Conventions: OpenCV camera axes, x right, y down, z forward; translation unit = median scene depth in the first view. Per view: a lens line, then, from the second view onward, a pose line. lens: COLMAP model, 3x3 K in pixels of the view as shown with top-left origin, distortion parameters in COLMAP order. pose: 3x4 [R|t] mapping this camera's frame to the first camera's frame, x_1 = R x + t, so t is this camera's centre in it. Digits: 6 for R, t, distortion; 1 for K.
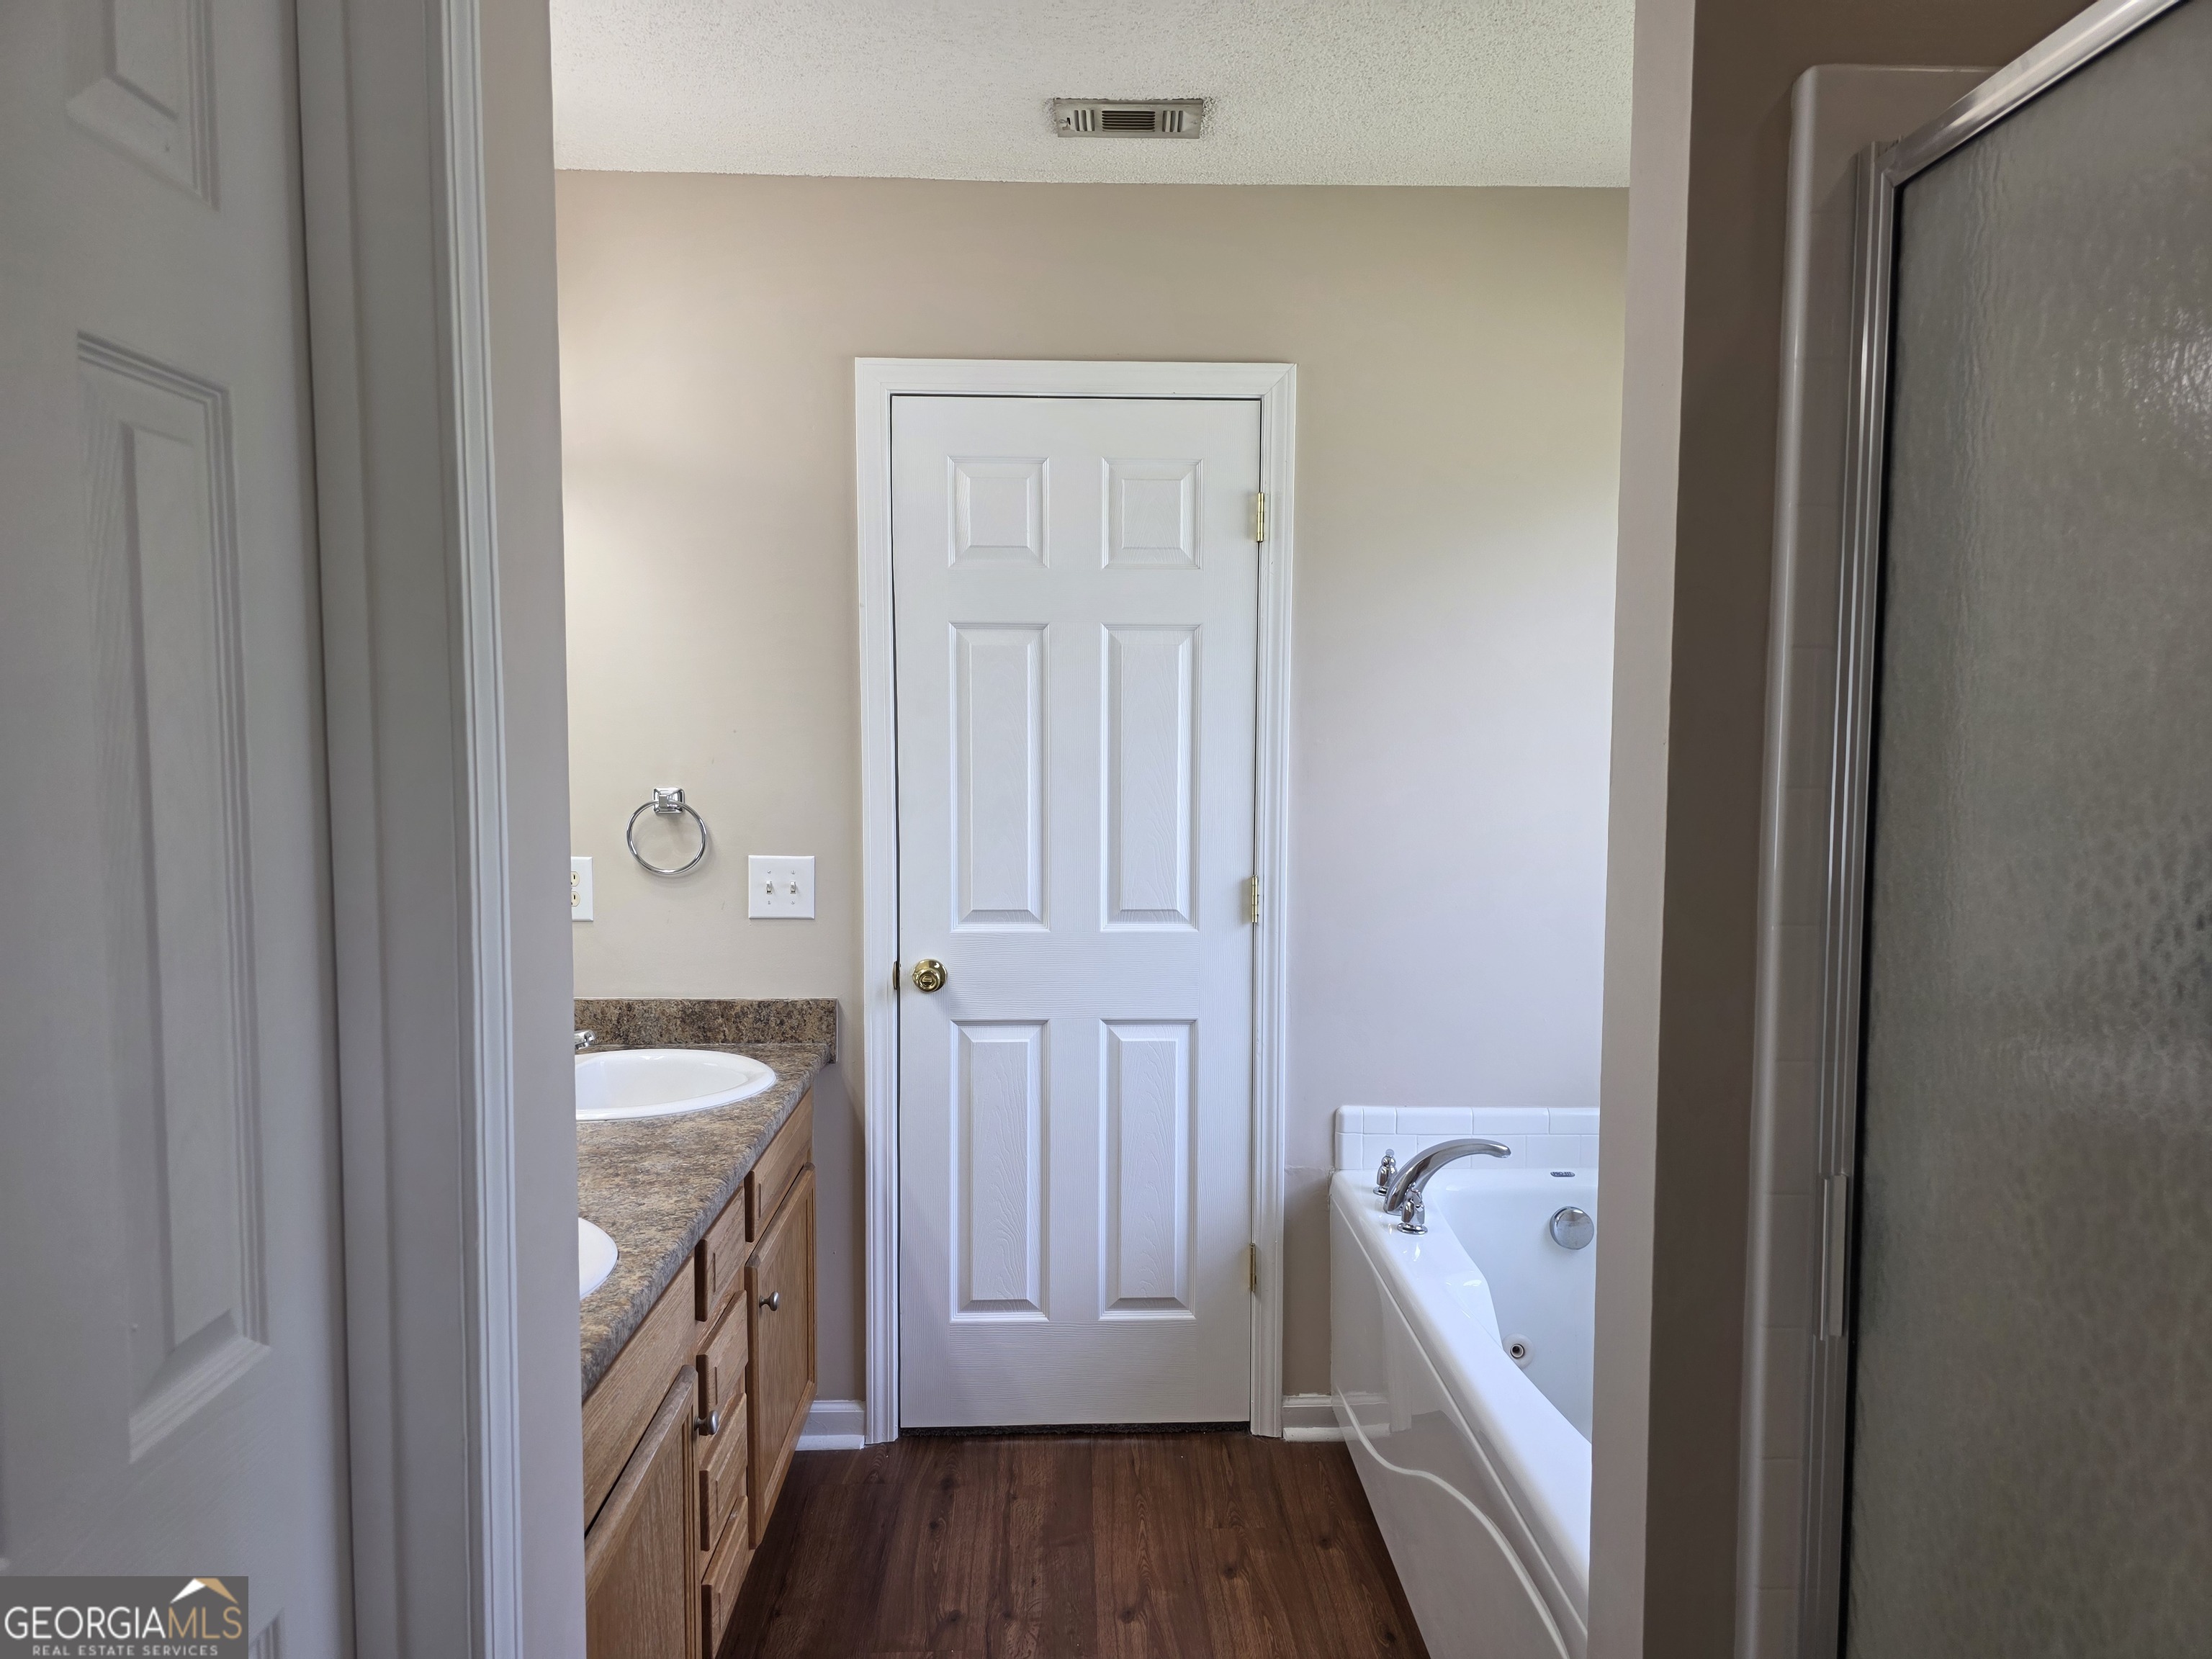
lens RADIAL K [[1482.5, 0, 1106.4], [0, 1482.5, 836.5], [0, 0, 1]] dist [0.112512, -0.152664]
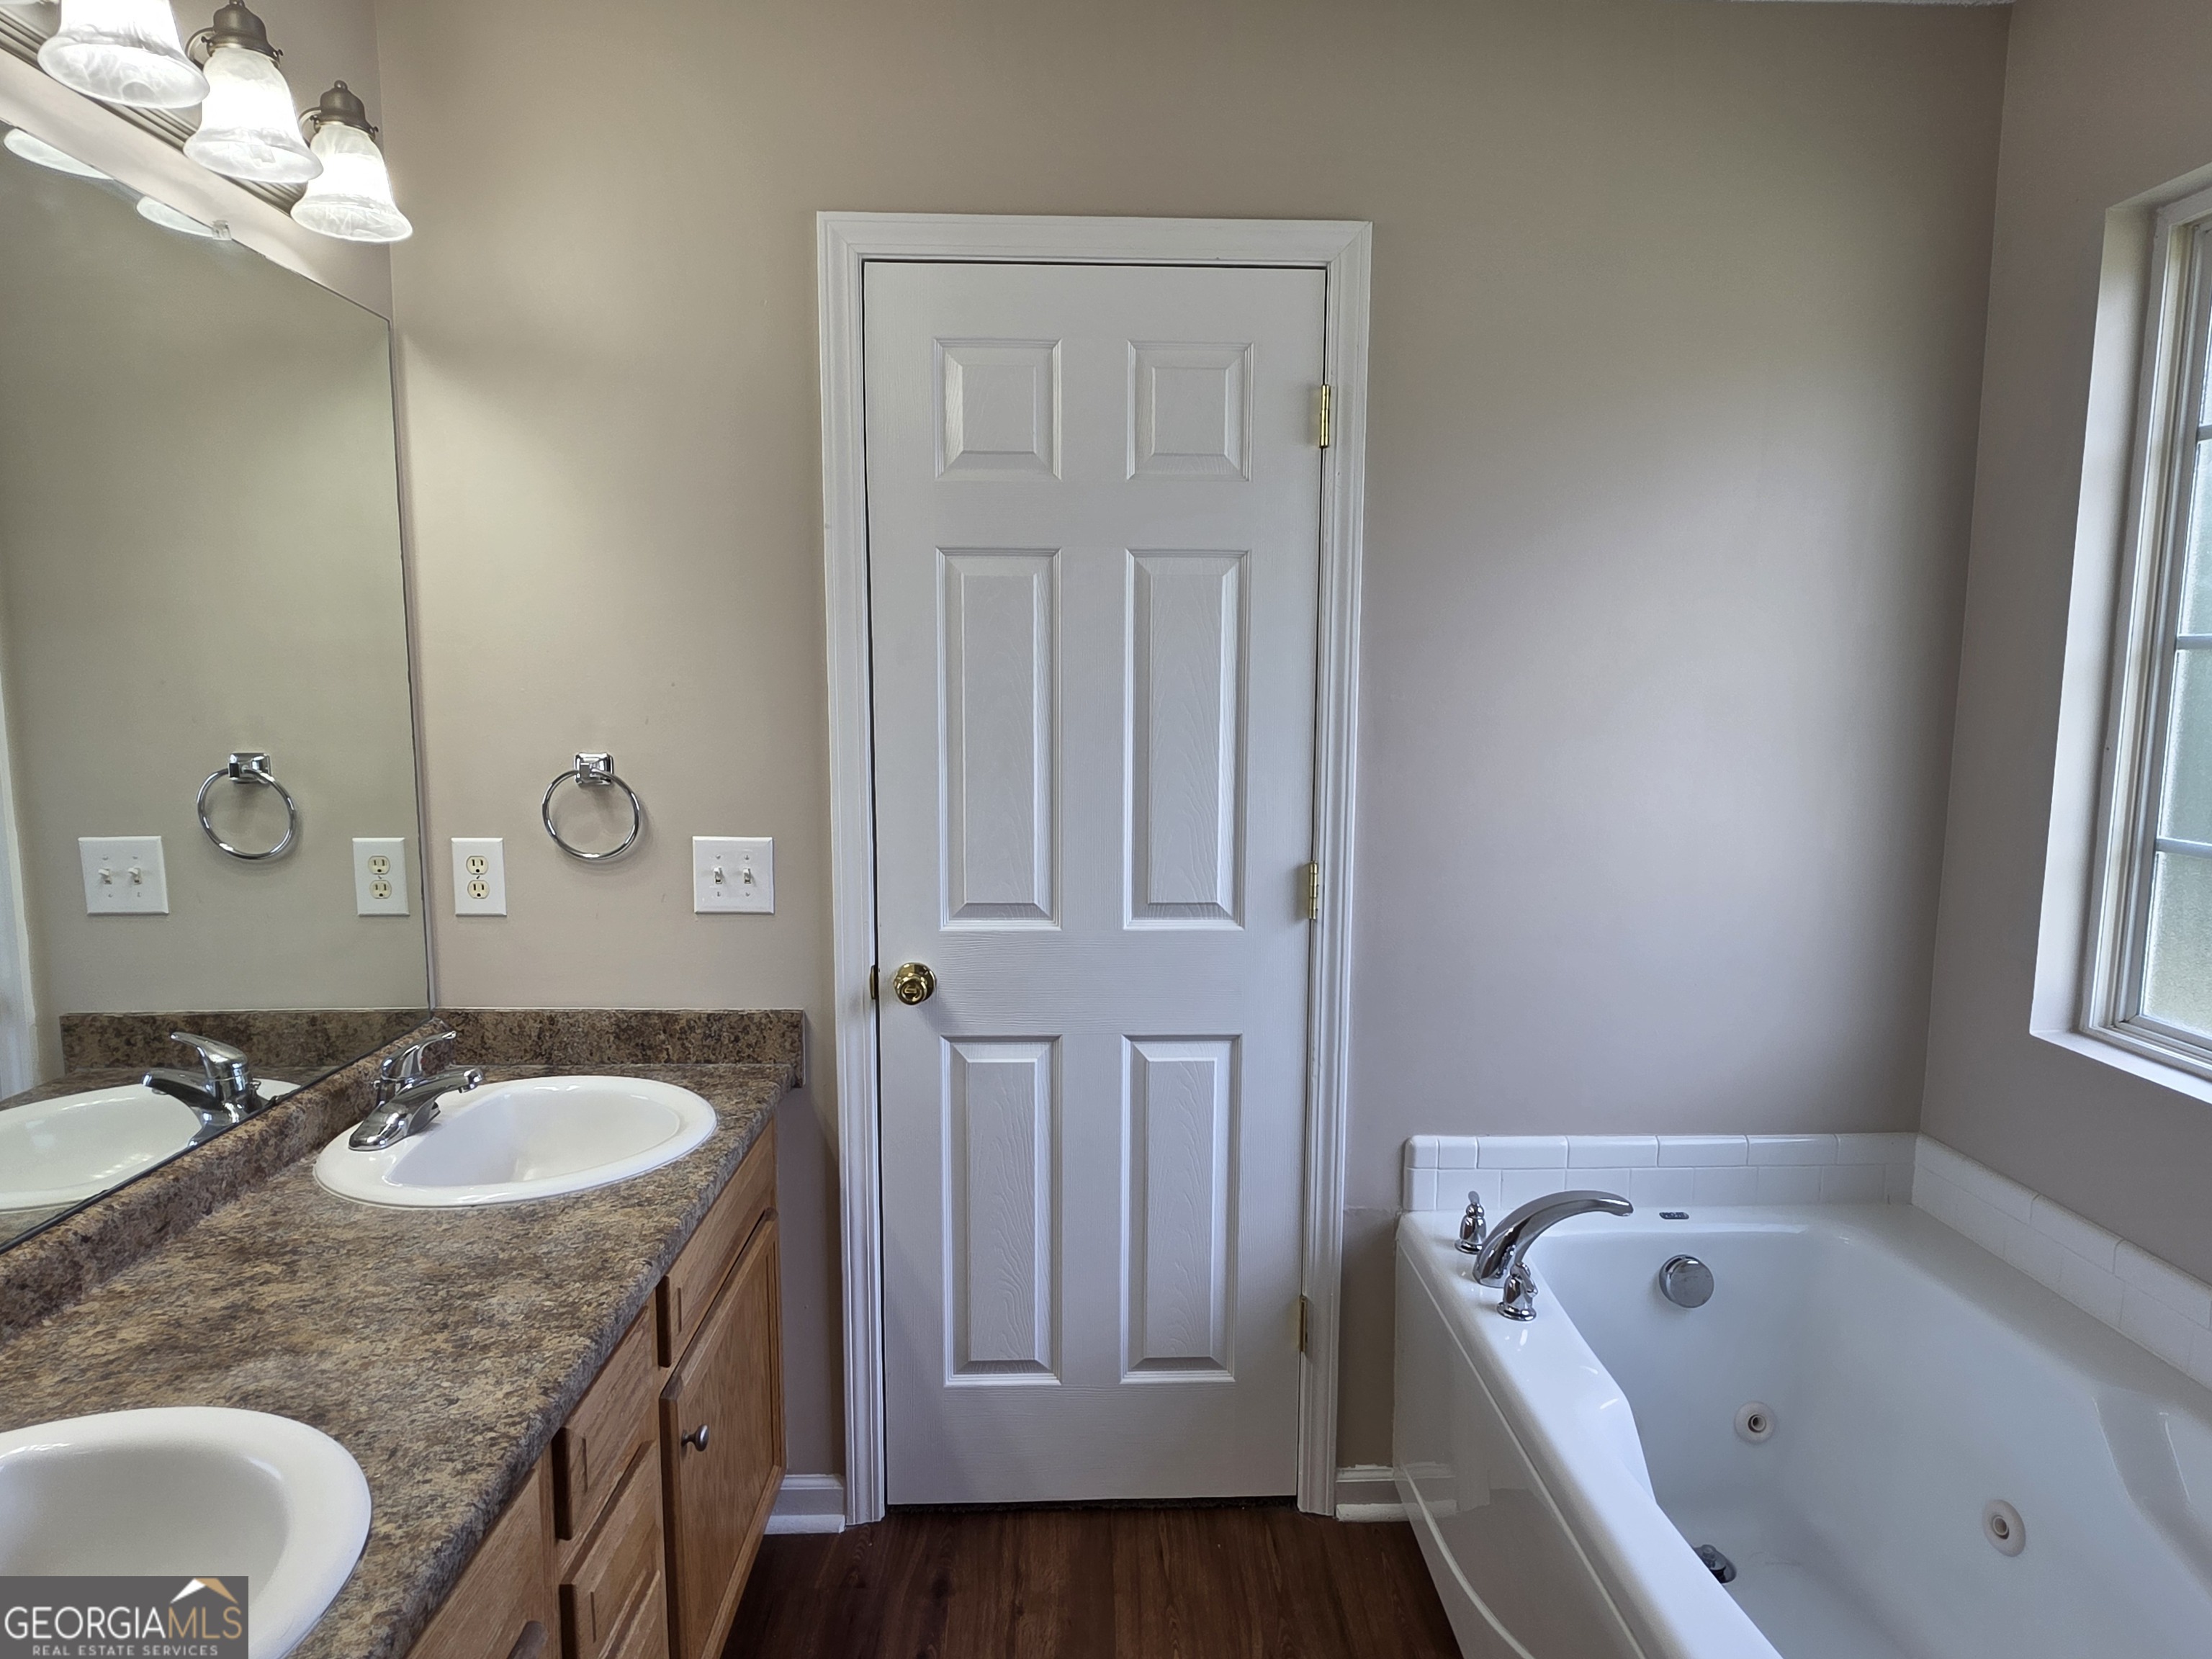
lens RADIAL K [[1312.2, 0, 1106.0], [0, 1312.2, 829.5], [0, 0, 1]] dist [0.007190, 0.001412]
pose [[0.999997, 0.000840, -0.002484, -0.011971], [-0.000729, 0.999007, 0.044550, -0.023216], [0.002519, -0.044548, 0.999004, 0.282038]]
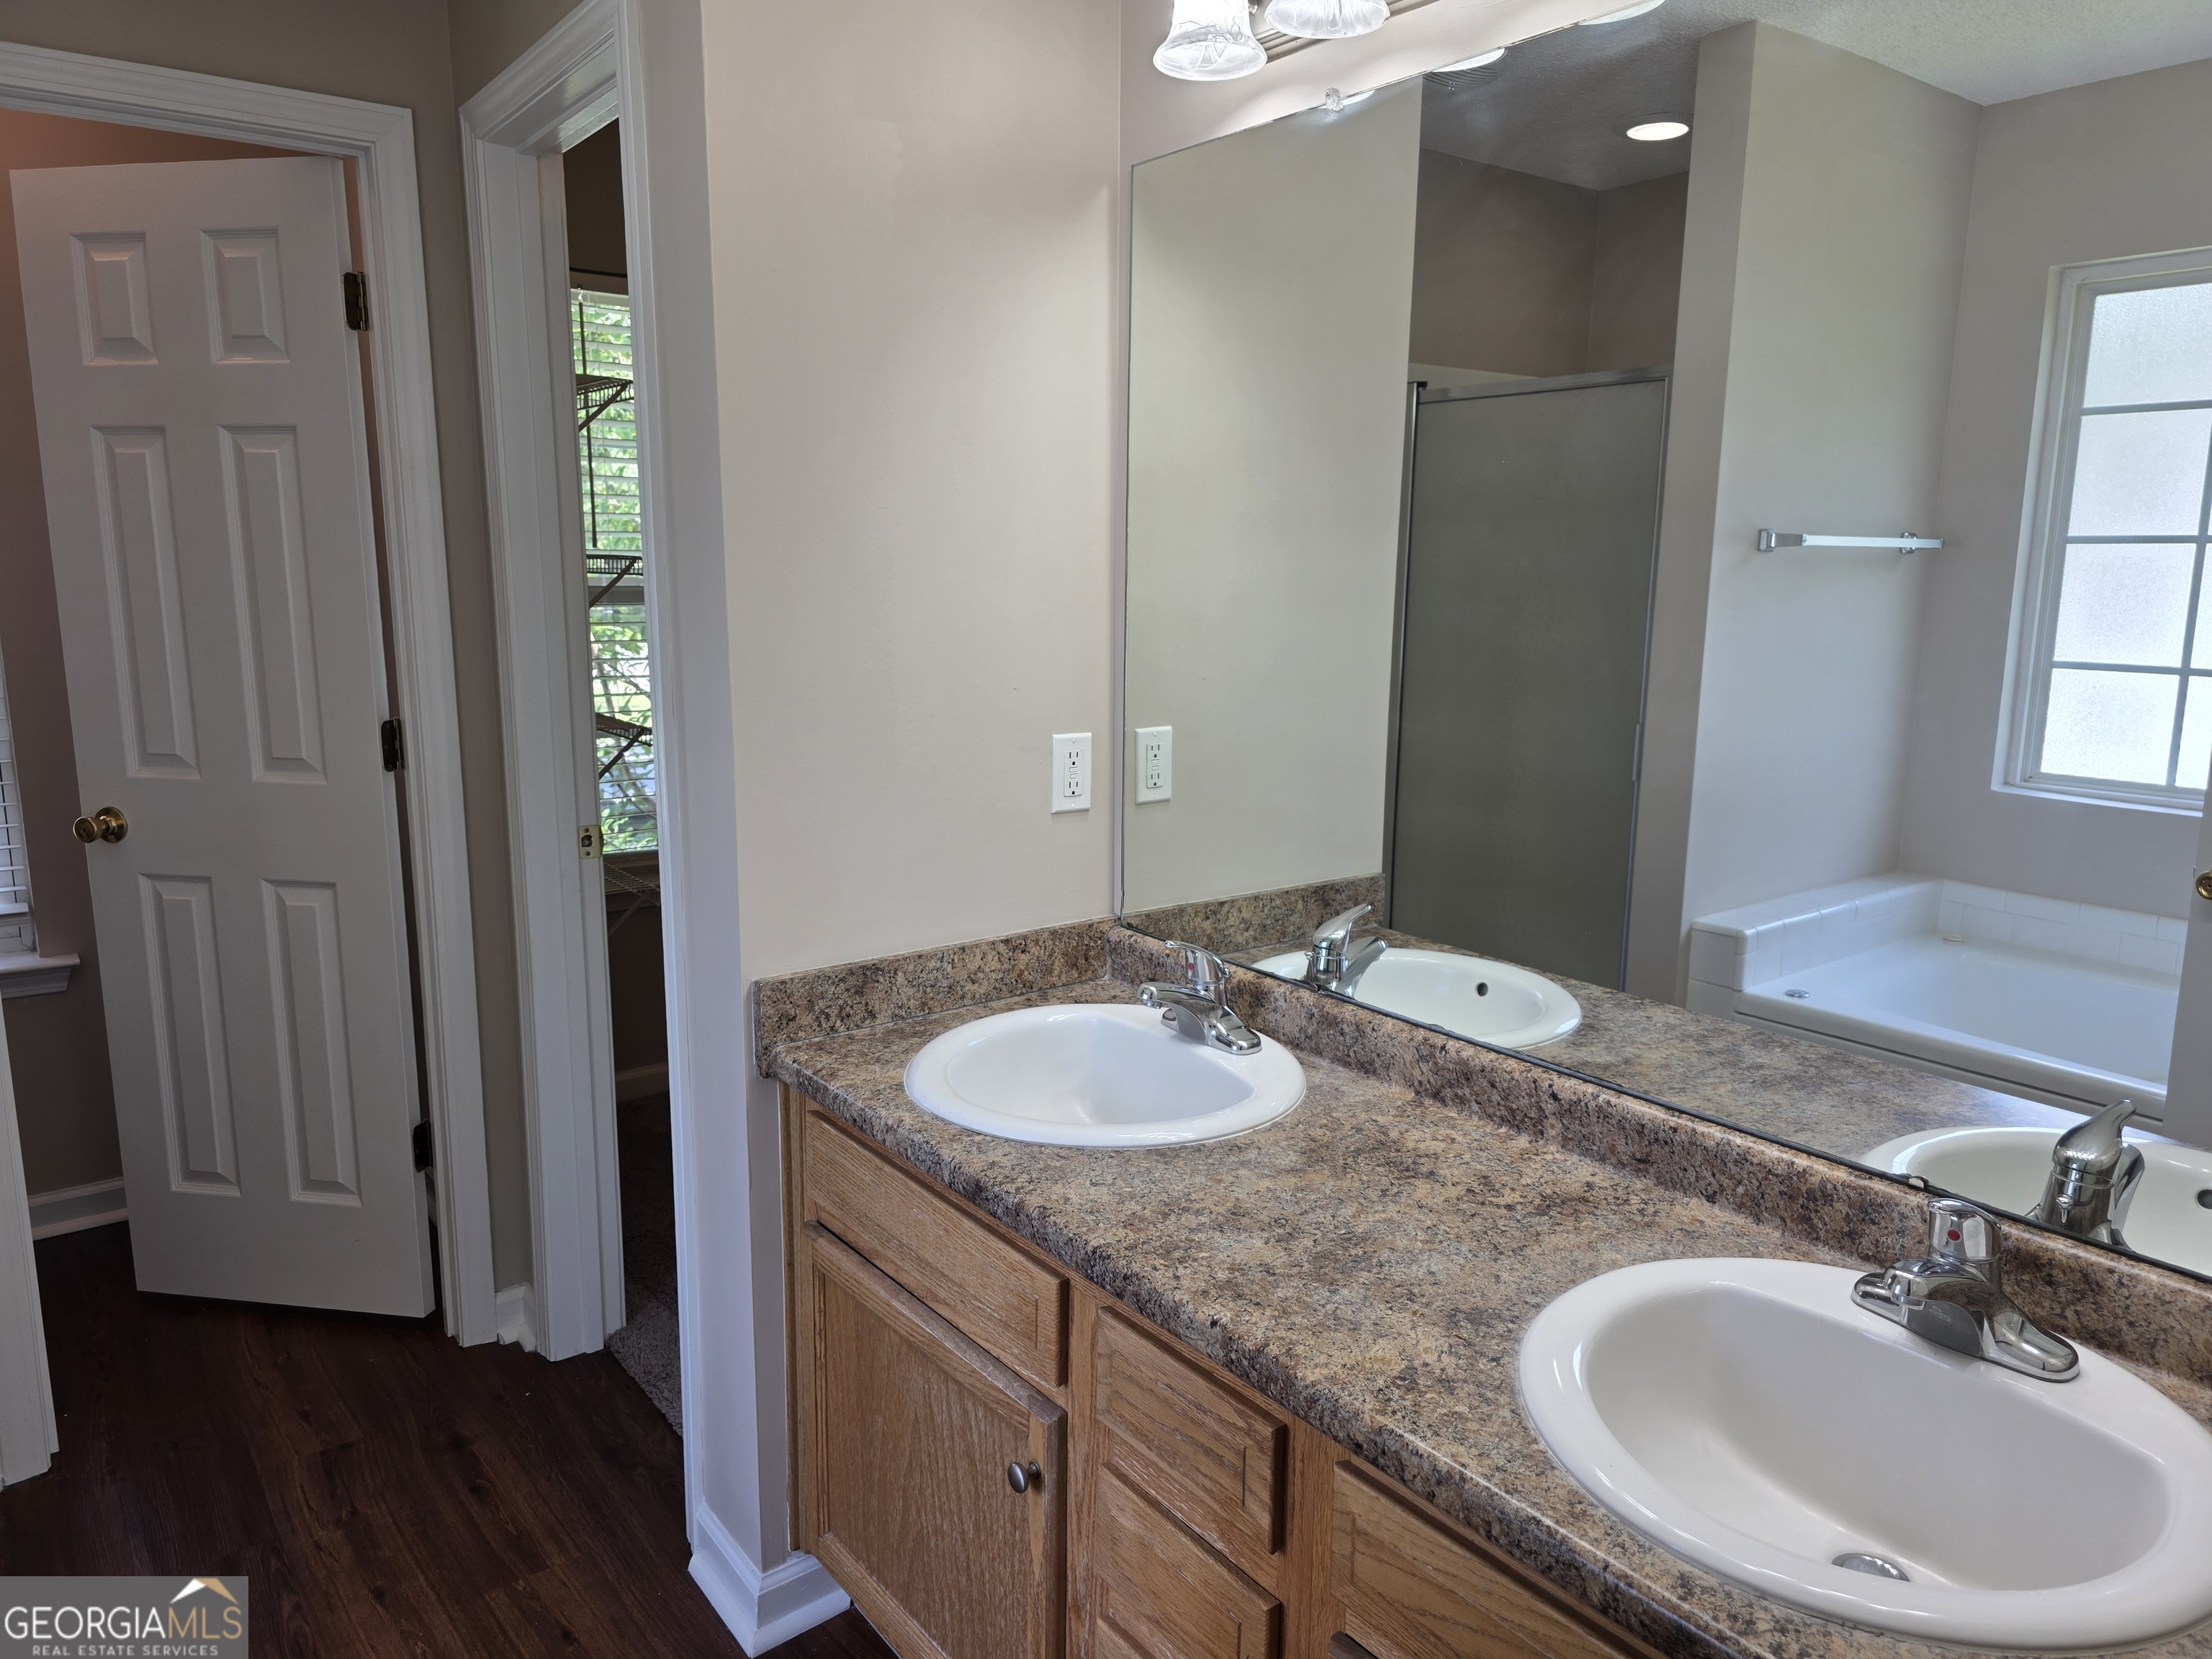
lens RADIAL K [[1487.4, 0, 1117.7], [0, 1487.4, 829.3], [0, 0, 1]] dist [0.078127, -0.077990]
pose [[-0.810195, 0.094116, -0.578555, 0.074859], [-0.053478, 0.971041, 0.232853, -0.076741], [0.583715, 0.219596, -0.781699, 1.037861]]
